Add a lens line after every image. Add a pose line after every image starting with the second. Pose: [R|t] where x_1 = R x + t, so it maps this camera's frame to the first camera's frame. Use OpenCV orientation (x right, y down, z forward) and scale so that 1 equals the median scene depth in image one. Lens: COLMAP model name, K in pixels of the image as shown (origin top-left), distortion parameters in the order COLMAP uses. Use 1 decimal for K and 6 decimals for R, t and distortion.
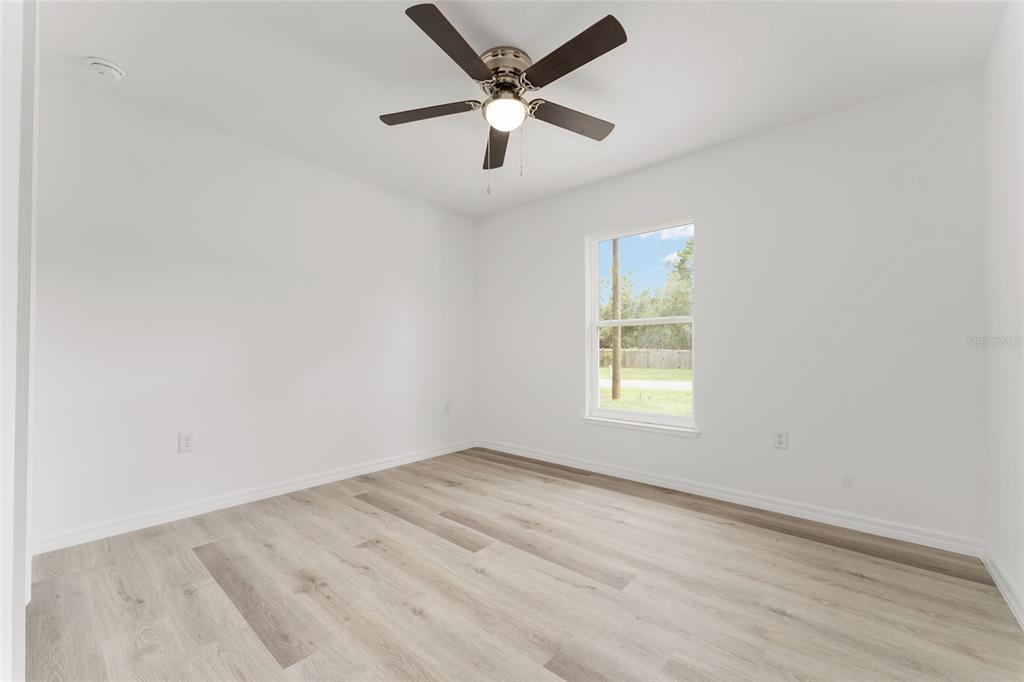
lens RADIAL K [[409.6, 0, 514.0], [0, 409.6, 348.4], [0, 0, 1]] dist [-0.000498, -0.000204]
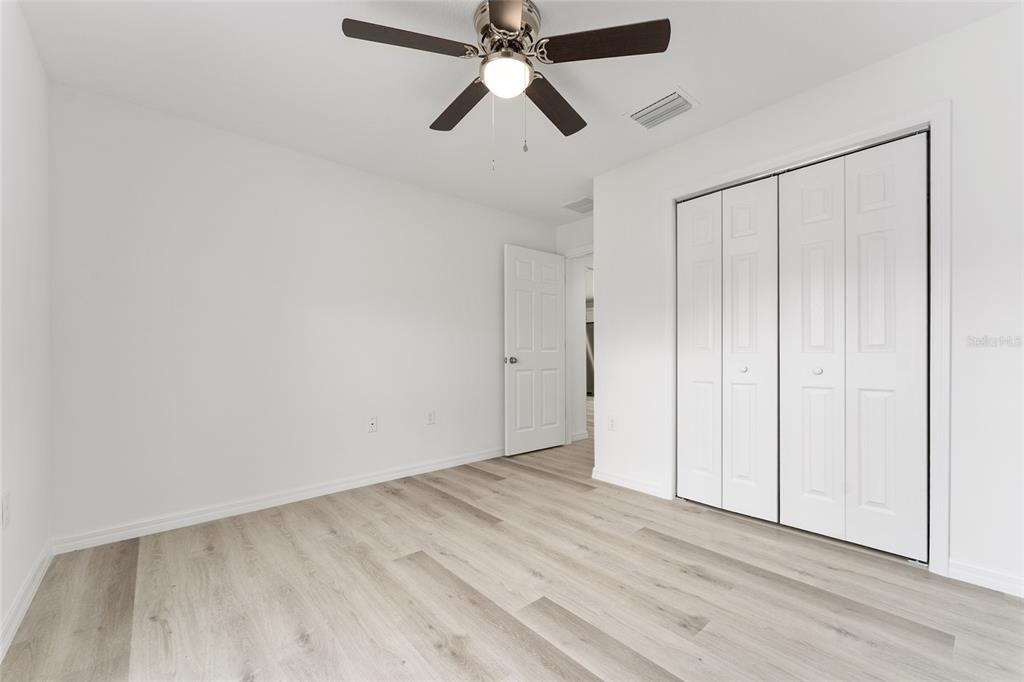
lens RADIAL K [[409.6, 0, 514.0], [0, 409.6, 348.4], [0, 0, 1]] dist [-0.000498, -0.000204]
pose [[-0.990500, 0.006827, 0.137345, -0.170966], [0.003787, 0.999742, -0.022385, 0.018965], [-0.137462, -0.021652, -0.990270, 2.050257]]
